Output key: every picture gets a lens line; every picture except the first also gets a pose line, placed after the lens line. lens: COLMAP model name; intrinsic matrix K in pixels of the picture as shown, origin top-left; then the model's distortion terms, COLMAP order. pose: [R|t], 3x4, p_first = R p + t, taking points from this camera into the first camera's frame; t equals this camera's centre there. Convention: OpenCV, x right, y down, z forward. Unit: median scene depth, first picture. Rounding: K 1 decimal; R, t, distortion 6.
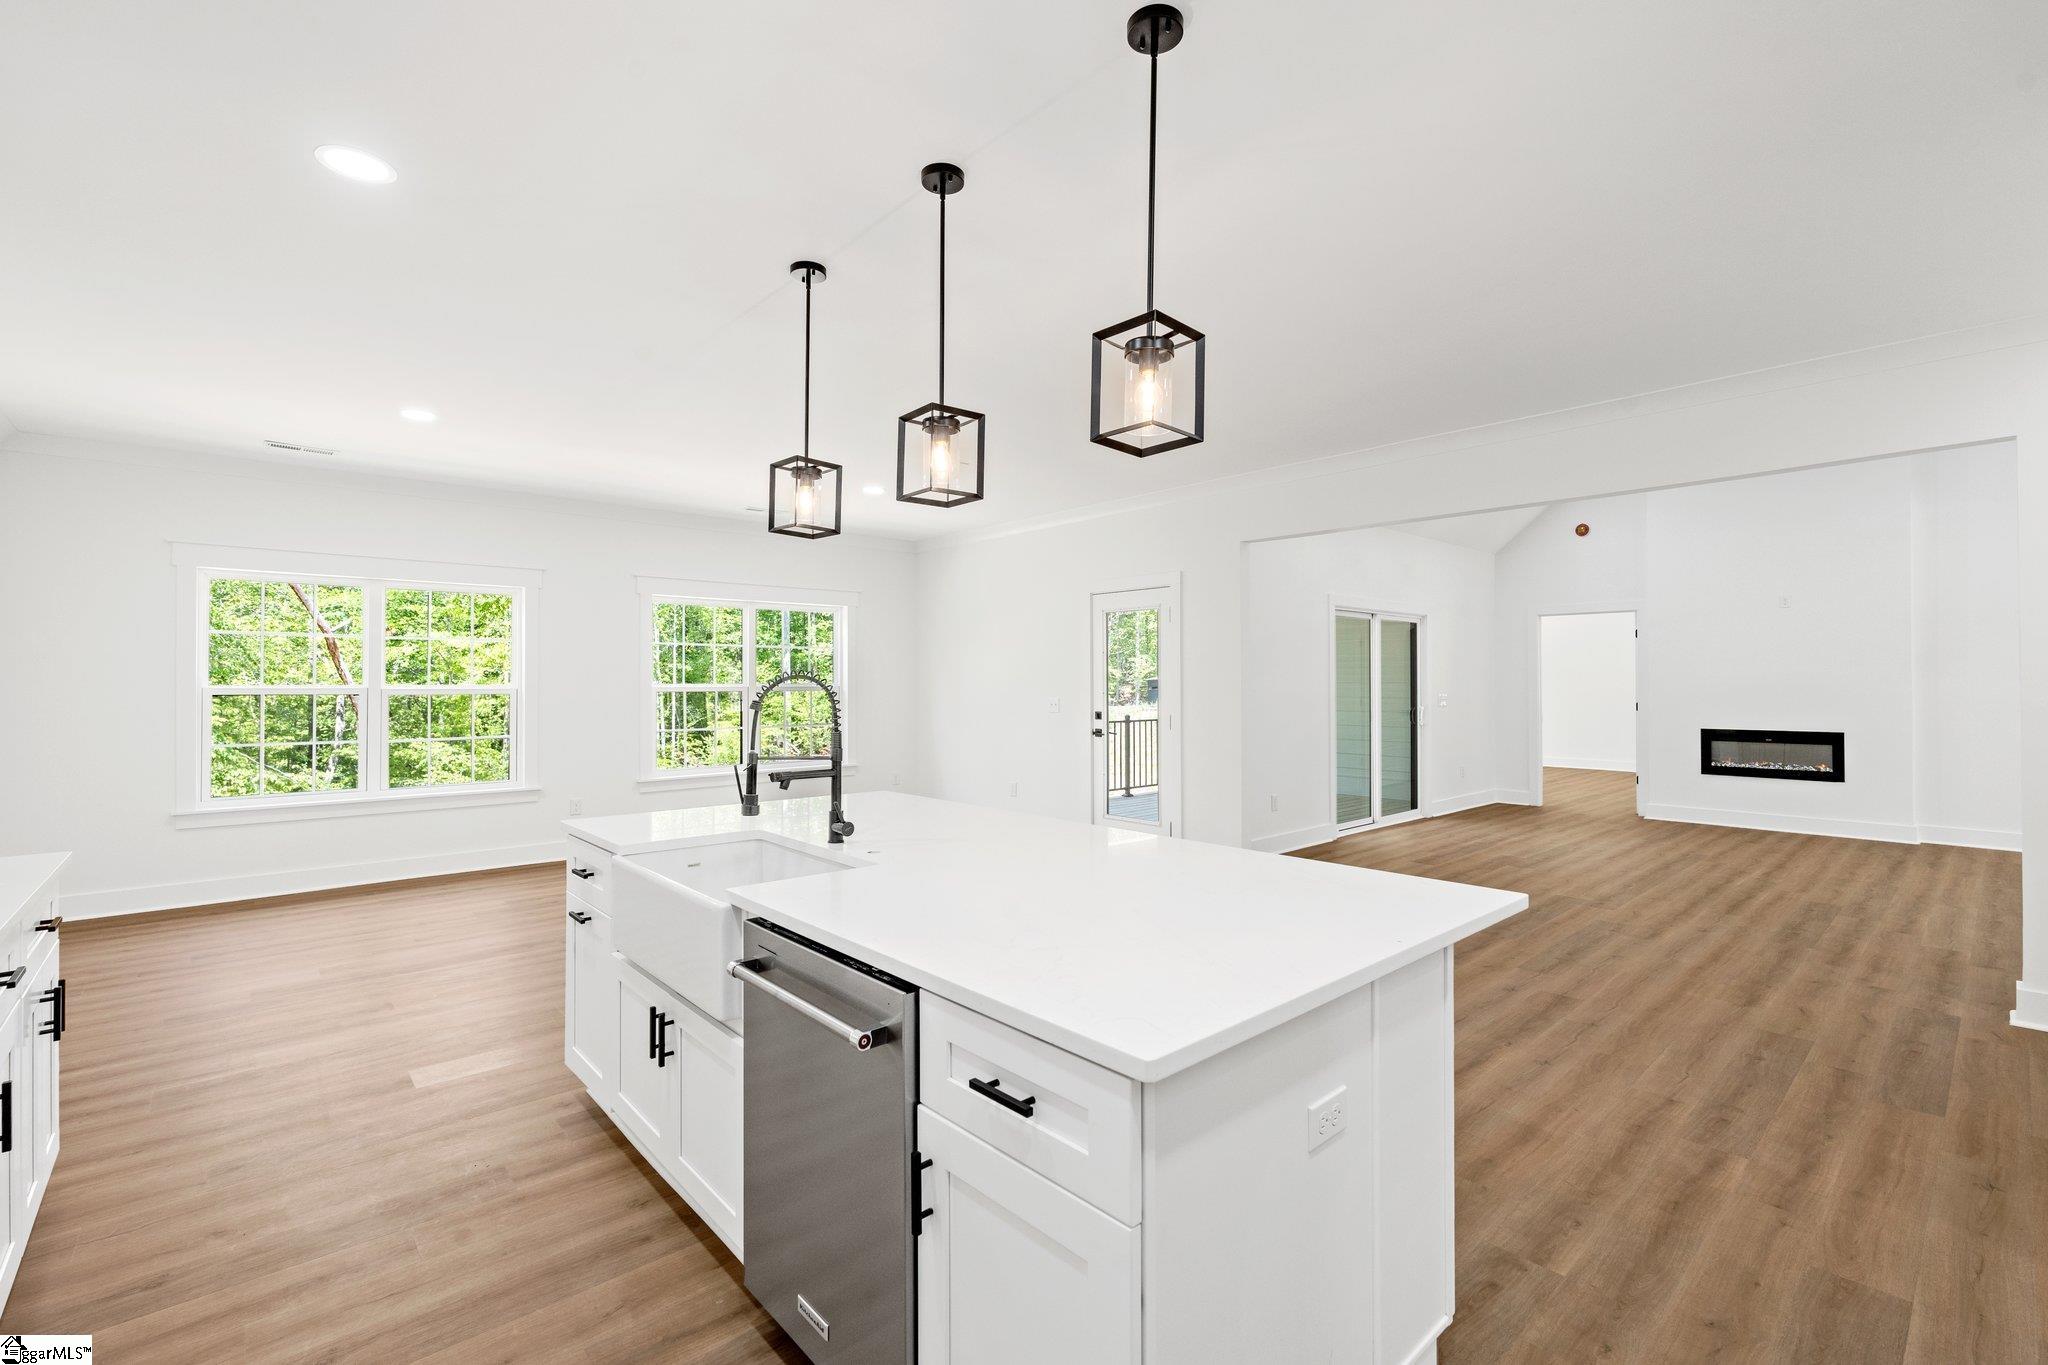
lens RADIAL K [[892.0, 0, 1025.9], [0, 892.0, 677.5], [0, 0, 1]] dist [-0.005955, 0.000036]
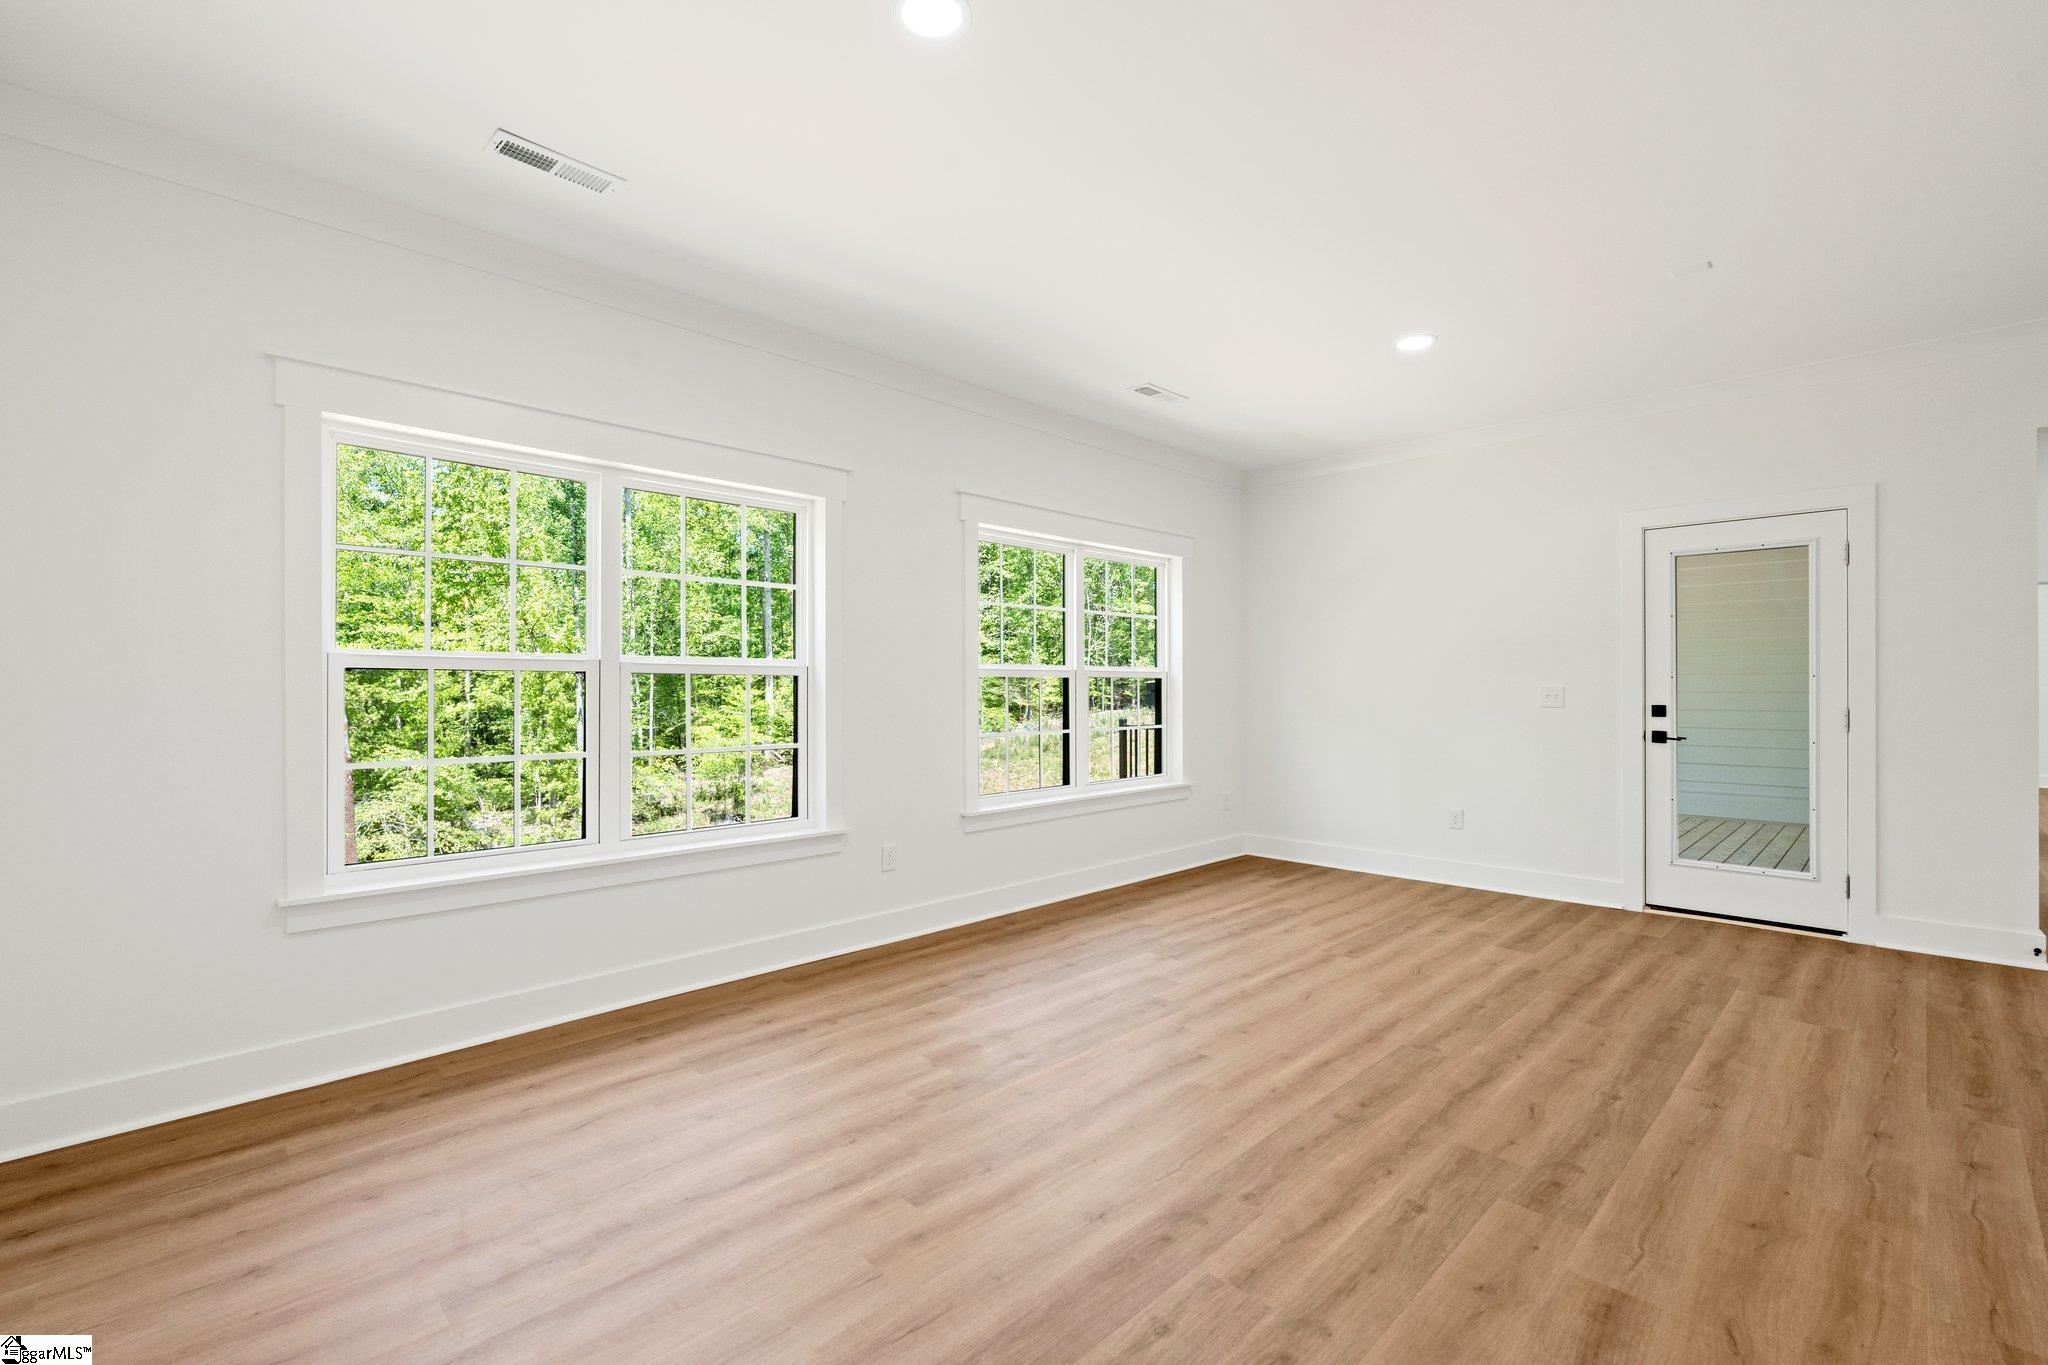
lens RADIAL K [[892.1, 0, 1023.5], [0, 892.1, 686.1], [0, 0, 1]] dist [-0.001484, -0.000289]
pose [[0.998525, 0.000825, 0.054290, -0.431014], [-0.001009, 0.999994, 0.003354, 0.022307], [-0.054287, -0.003404, 0.998520, 0.360763]]
